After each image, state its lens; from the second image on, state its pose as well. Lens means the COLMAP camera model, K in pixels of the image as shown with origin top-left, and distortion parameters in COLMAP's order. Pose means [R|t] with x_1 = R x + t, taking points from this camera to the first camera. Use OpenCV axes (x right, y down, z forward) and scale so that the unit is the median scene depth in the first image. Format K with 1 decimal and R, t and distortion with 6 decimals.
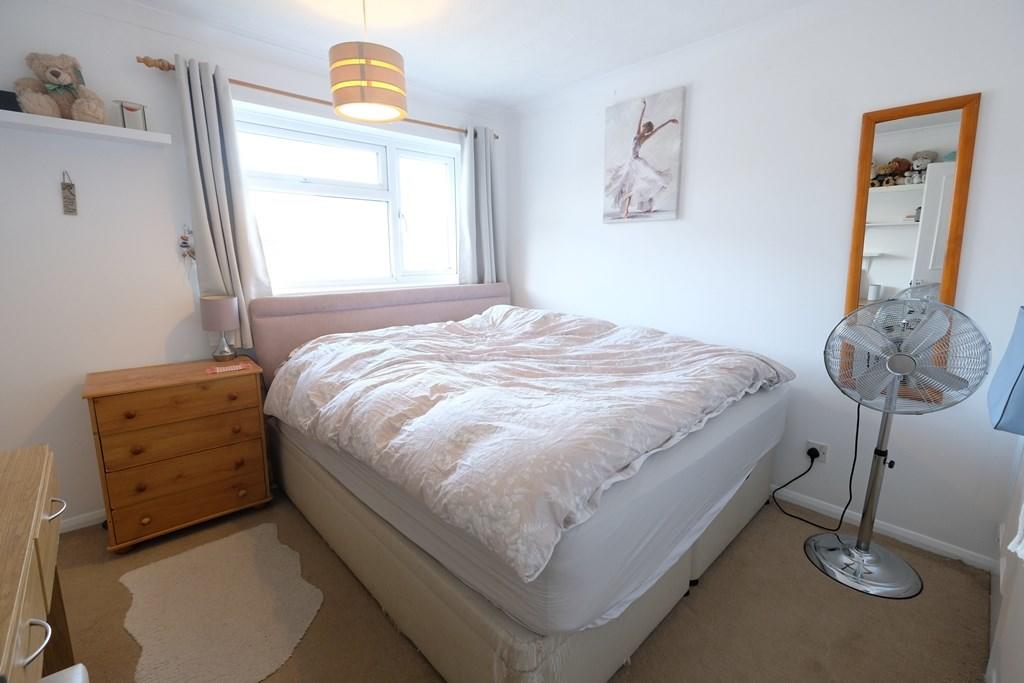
lens RADIAL K [[453.4, 0, 511.9], [0, 453.4, 339.8], [0, 0, 1]] dist [-0.010668, 0.000615]
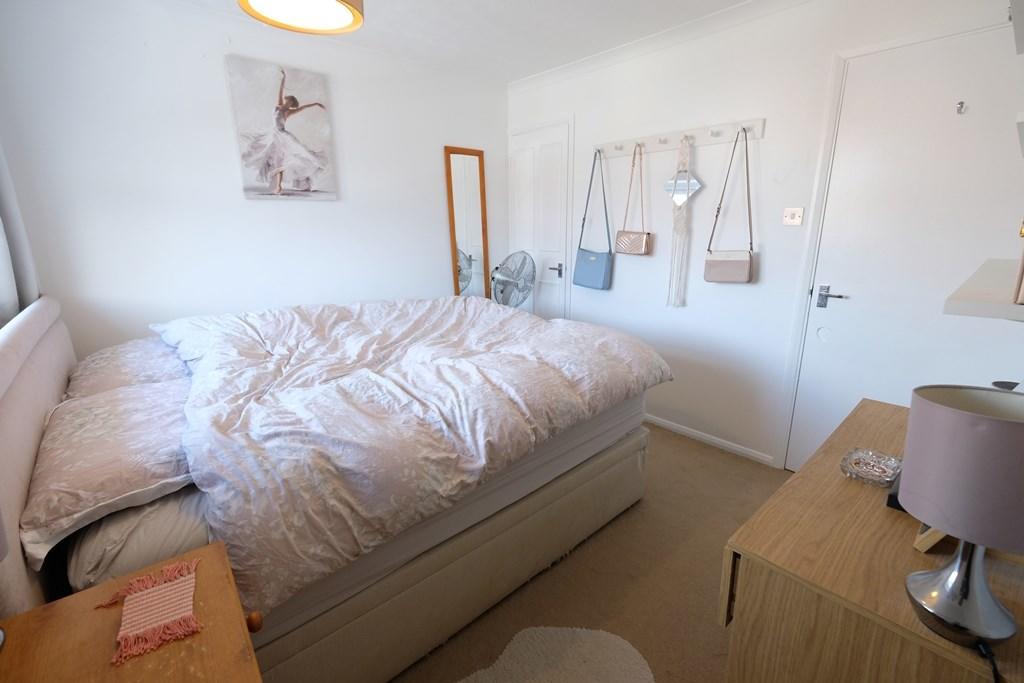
lens RADIAL K [[453.4, 0, 512.6], [0, 453.4, 343.1], [0, 0, 1]] dist [-0.010668, 0.000615]
pose [[0.012188, -0.258020, 0.966063, -0.734231], [0.191989, 0.948763, 0.250978, -0.126771], [-0.981321, 0.182415, 0.061101, 0.552876]]
